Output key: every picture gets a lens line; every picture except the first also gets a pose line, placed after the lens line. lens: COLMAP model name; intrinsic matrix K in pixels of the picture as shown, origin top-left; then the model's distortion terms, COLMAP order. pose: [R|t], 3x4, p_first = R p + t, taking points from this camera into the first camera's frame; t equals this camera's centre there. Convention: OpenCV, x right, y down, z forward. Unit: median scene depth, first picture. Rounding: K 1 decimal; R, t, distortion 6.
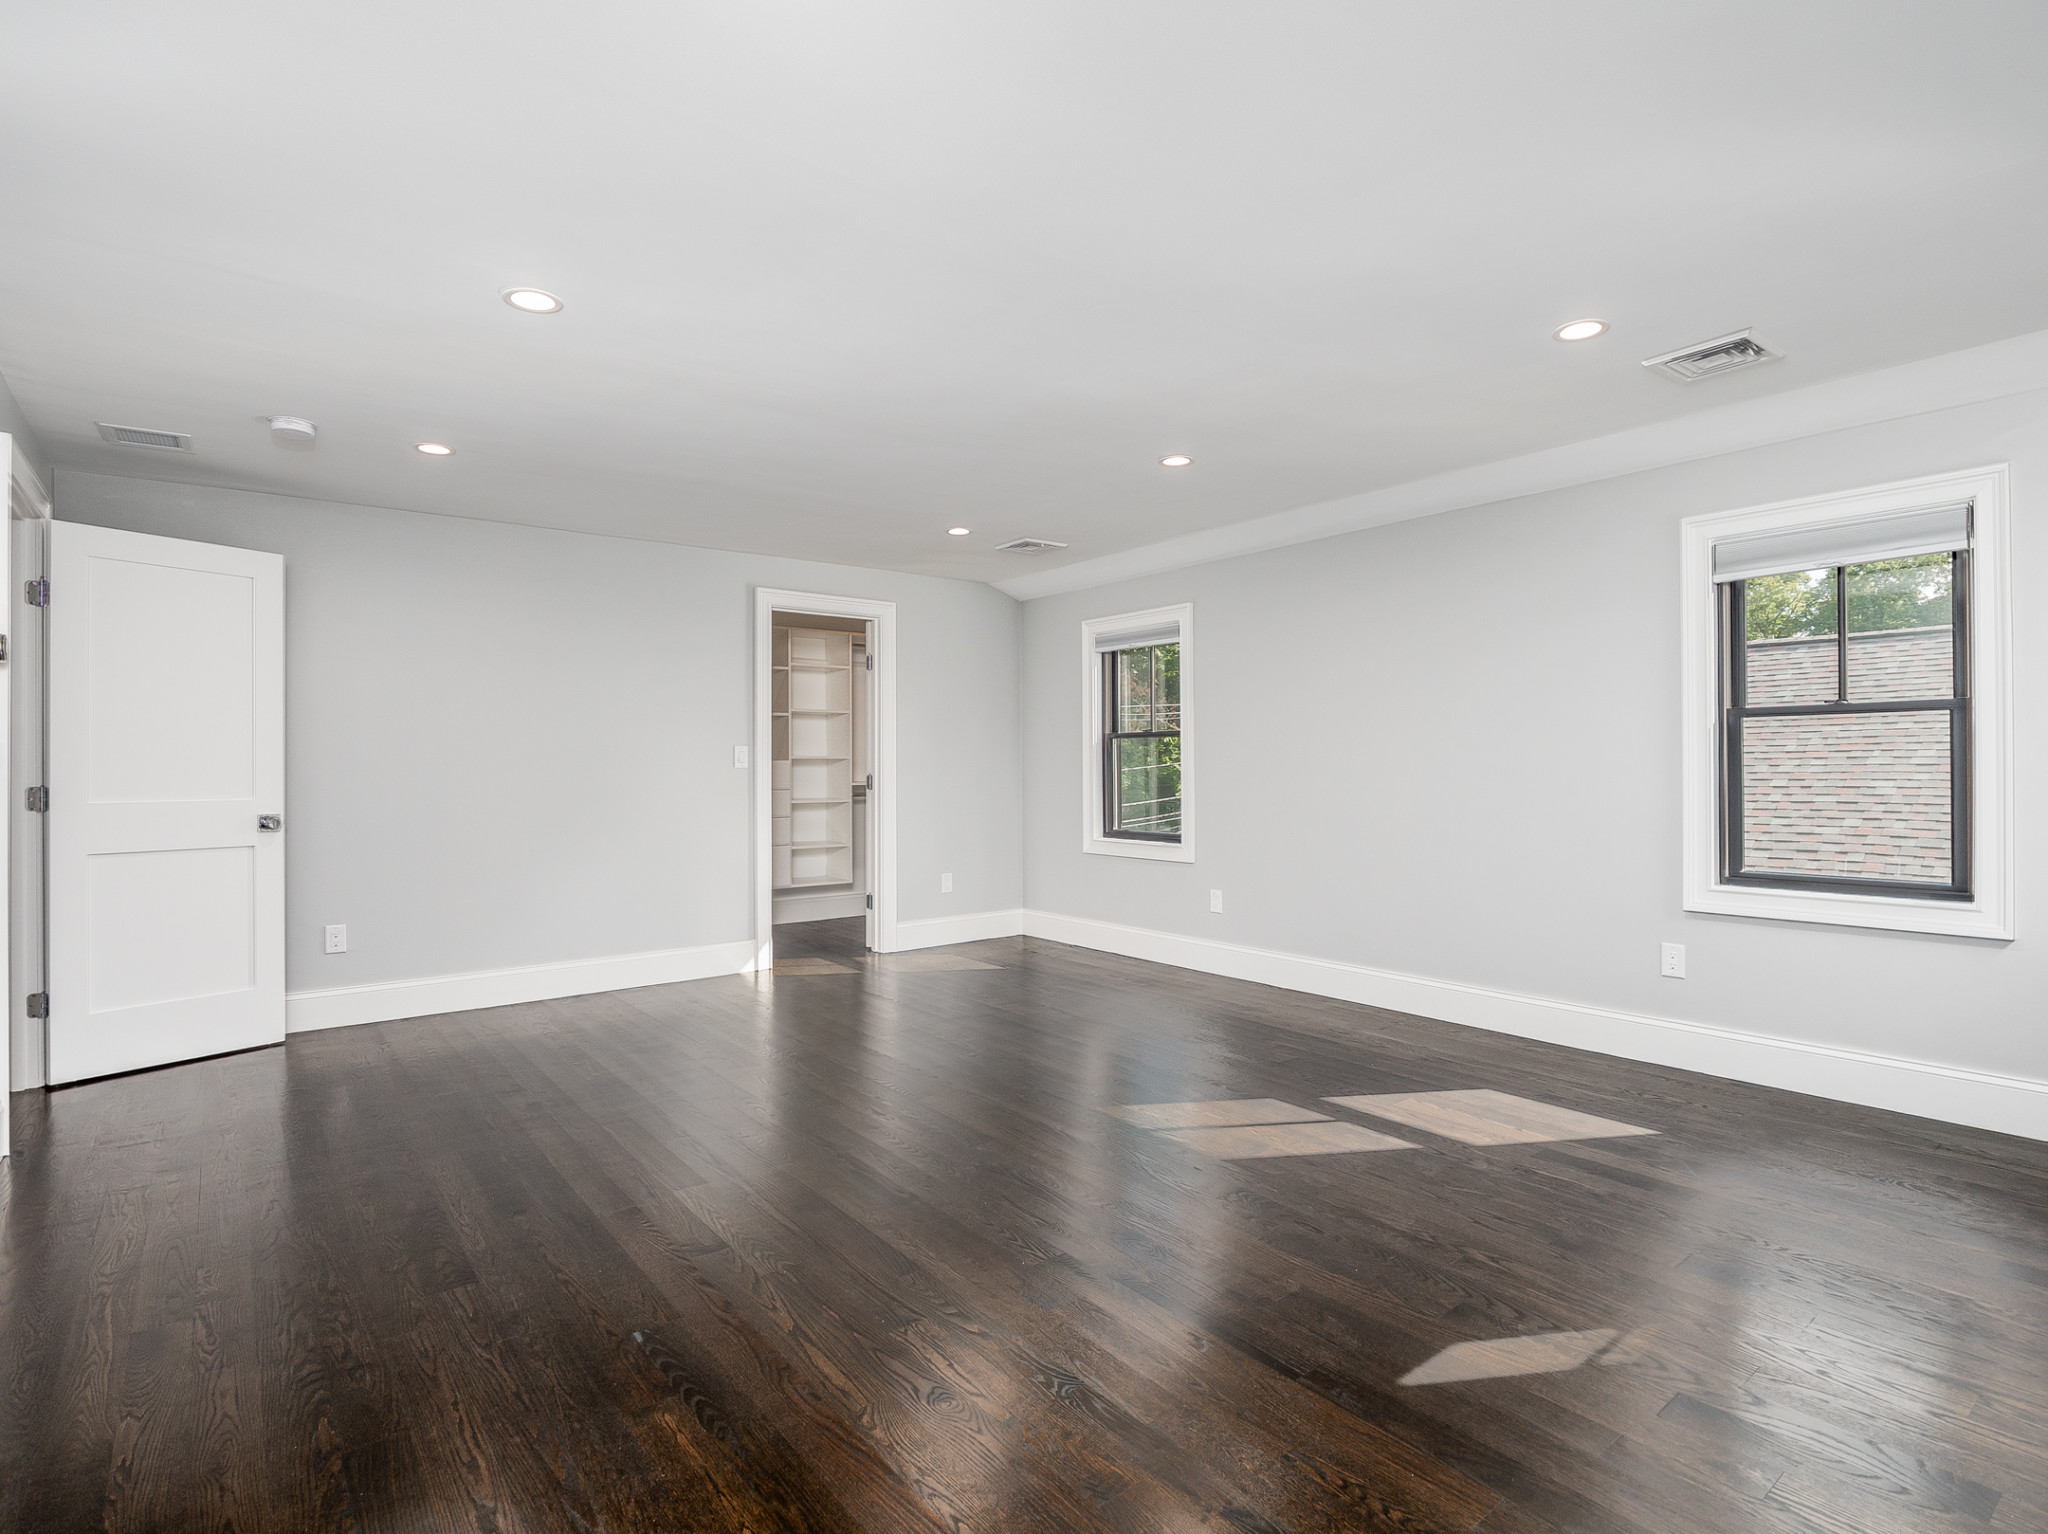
lens RADIAL K [[1006.0, 0, 1019.5], [0, 1006.0, 773.4], [0, 0, 1]] dist [-0.015957, -0.000339]
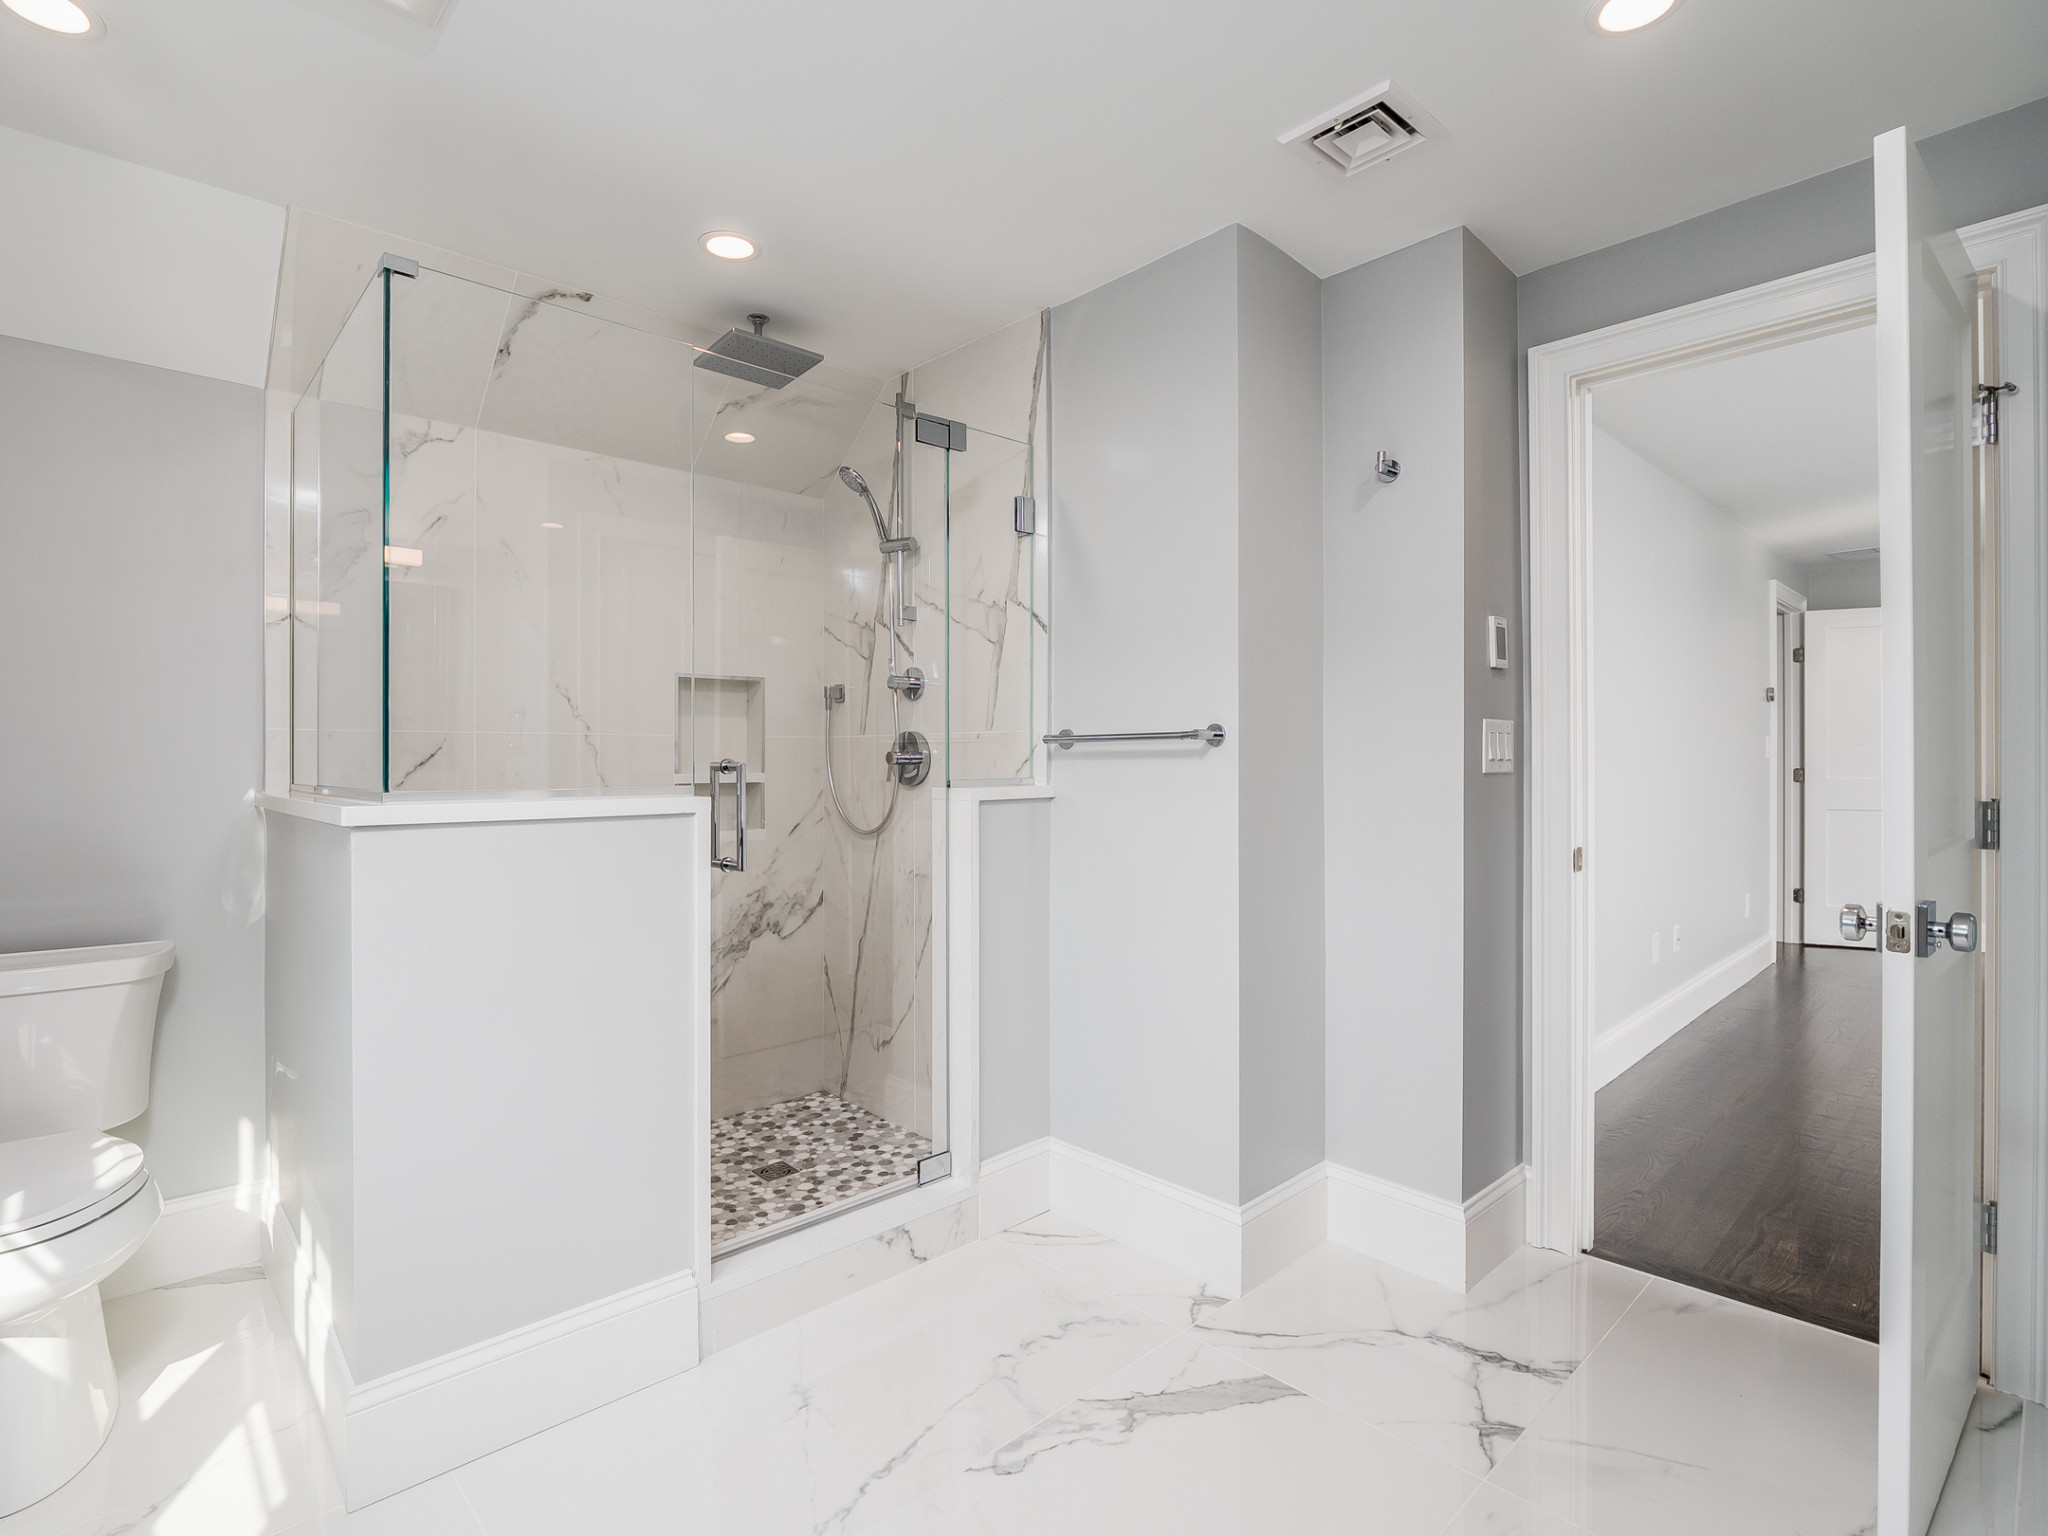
lens RADIAL K [[1006.0, 0, 1020.6], [0, 1006.0, 764.4], [0, 0, 1]] dist [-0.015957, -0.000339]
pose [[0.117893, 0.000211, -0.993026, 0.617911], [-0.000896, 1.000000, 0.000106, 0.008101], [0.993026, 0.000877, 0.117893, -0.595901]]
